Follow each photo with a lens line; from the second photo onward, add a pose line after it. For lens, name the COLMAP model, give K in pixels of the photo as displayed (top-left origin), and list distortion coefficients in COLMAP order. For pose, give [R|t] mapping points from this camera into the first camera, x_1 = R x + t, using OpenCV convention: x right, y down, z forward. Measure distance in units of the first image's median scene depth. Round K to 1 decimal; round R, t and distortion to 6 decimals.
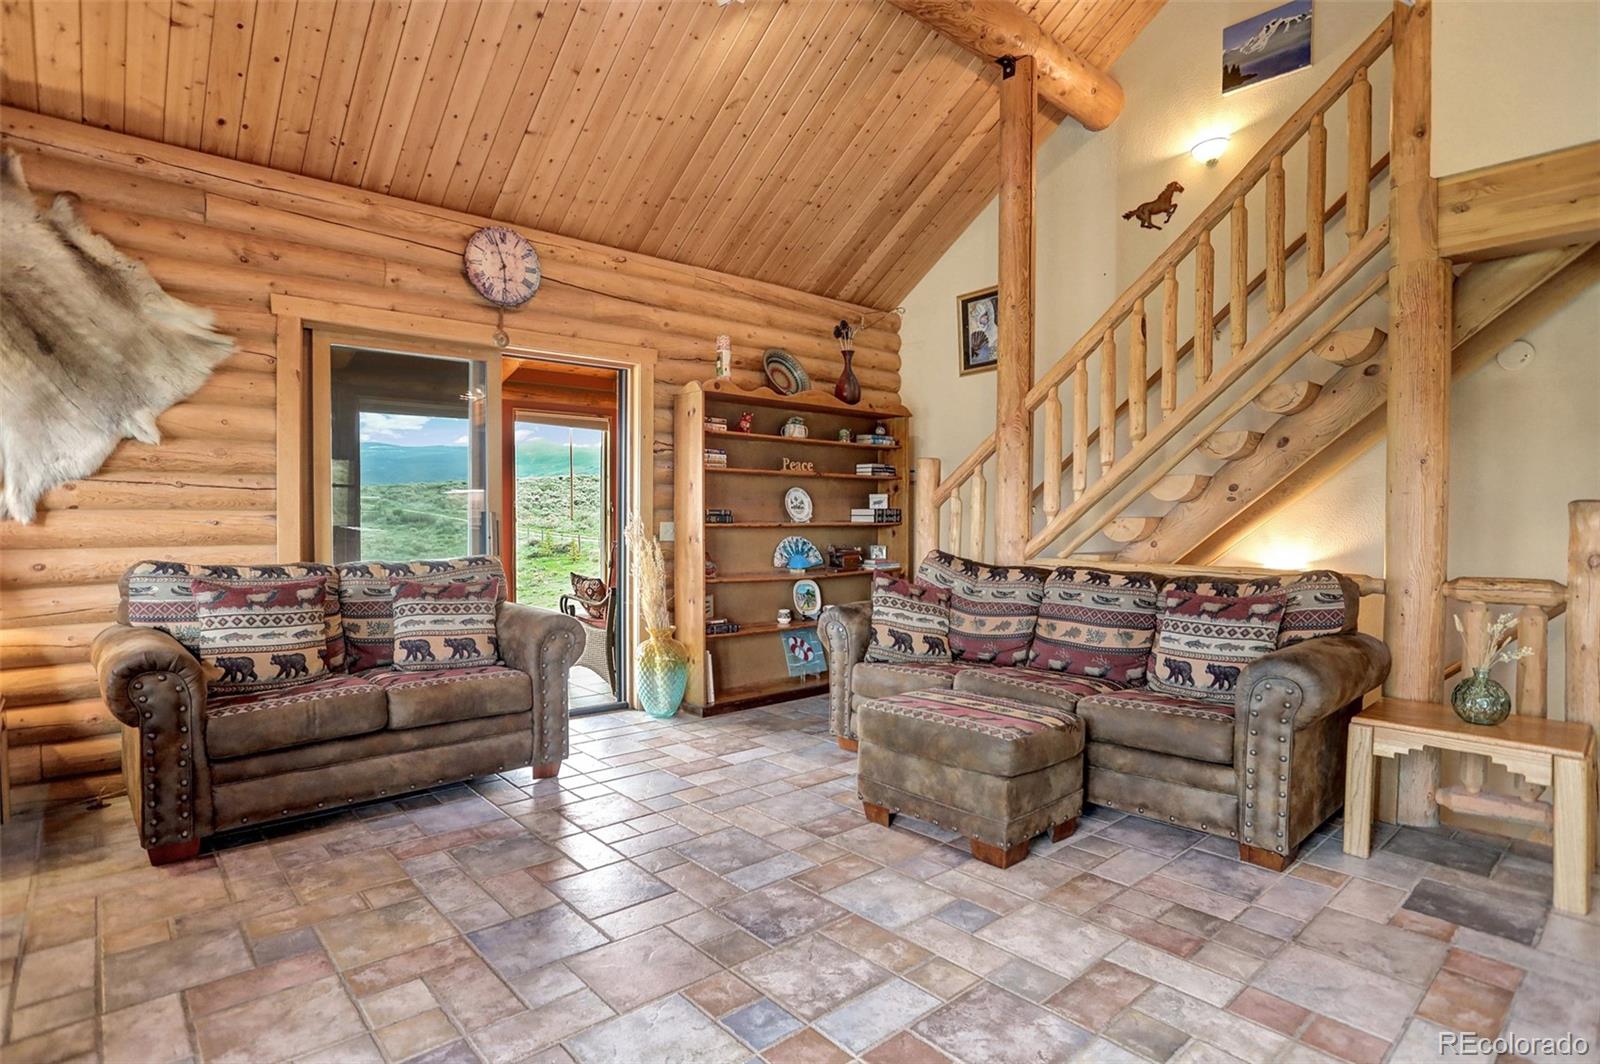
lens RADIAL K [[827.5, 0, 800.0], [0, 827.5, 532.0], [0, 0, 1]] dist [-0.074045, 0.034463]
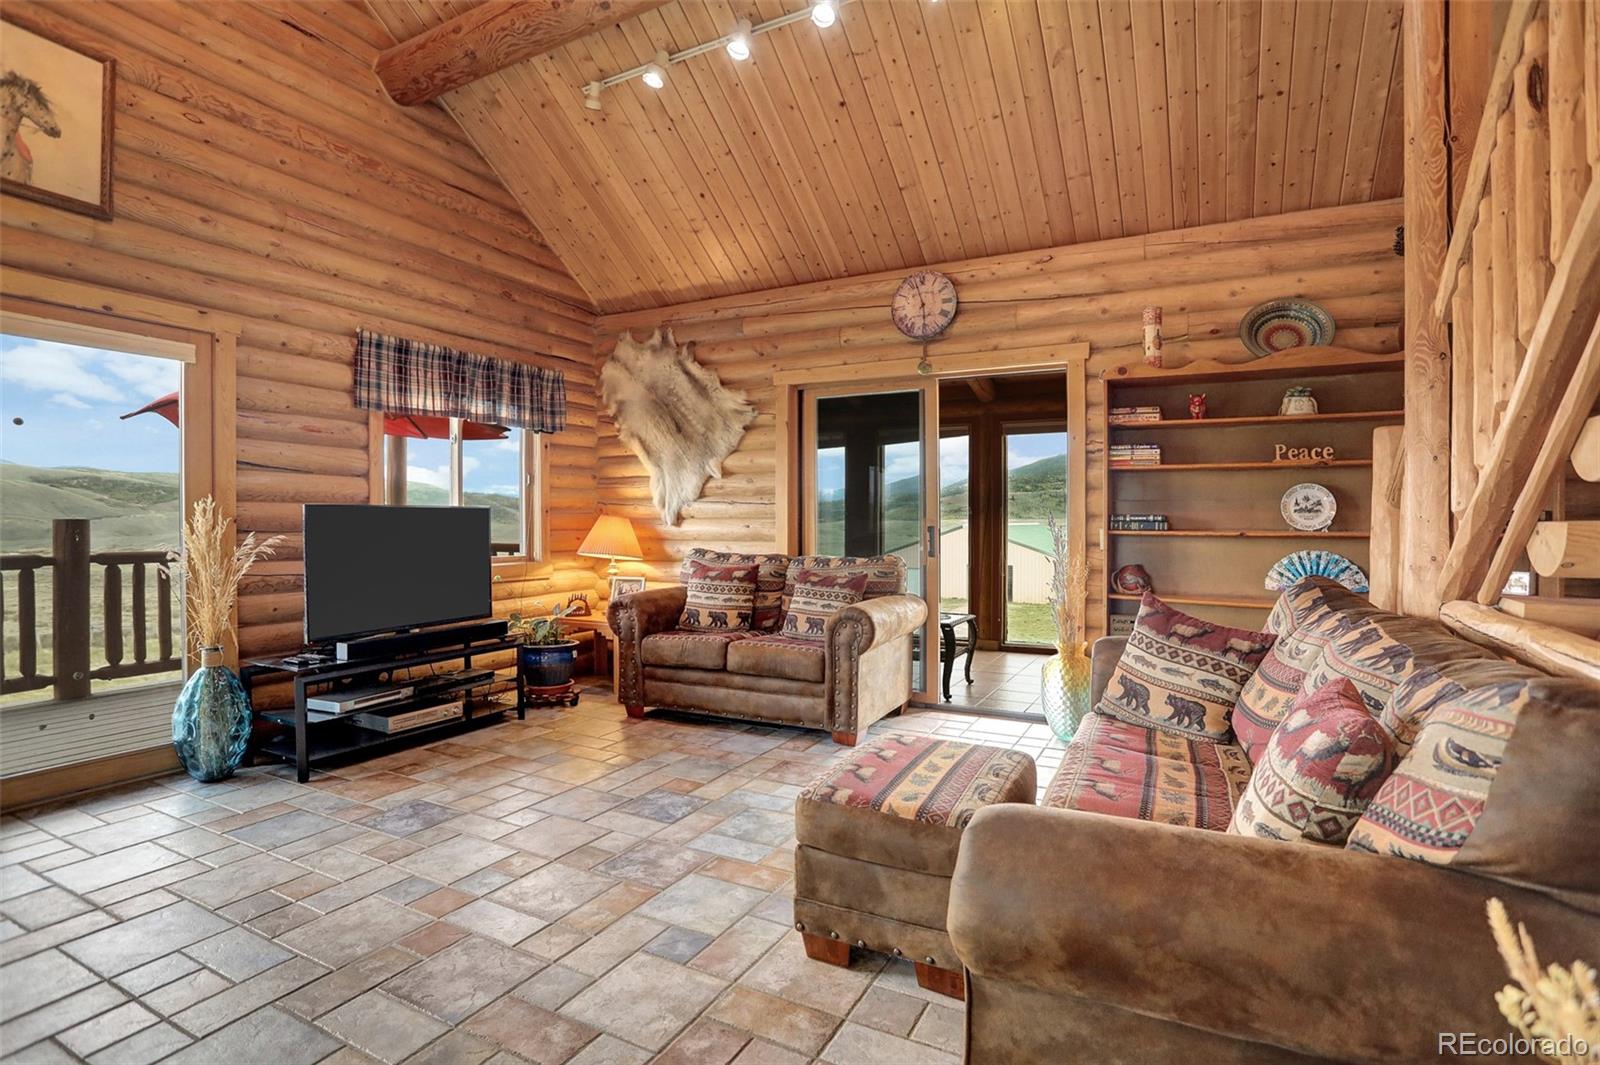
lens RADIAL K [[787.4, 0, 800.0], [0, 787.4, 532.5], [0, 0, 1]] dist [-0.070118, 0.000586]
pose [[0.351772, 0.008737, -0.936045, 0.769865], [-0.020505, 0.999788, 0.001626, -0.004533], [0.935861, 0.018622, 0.351877, 0.578027]]
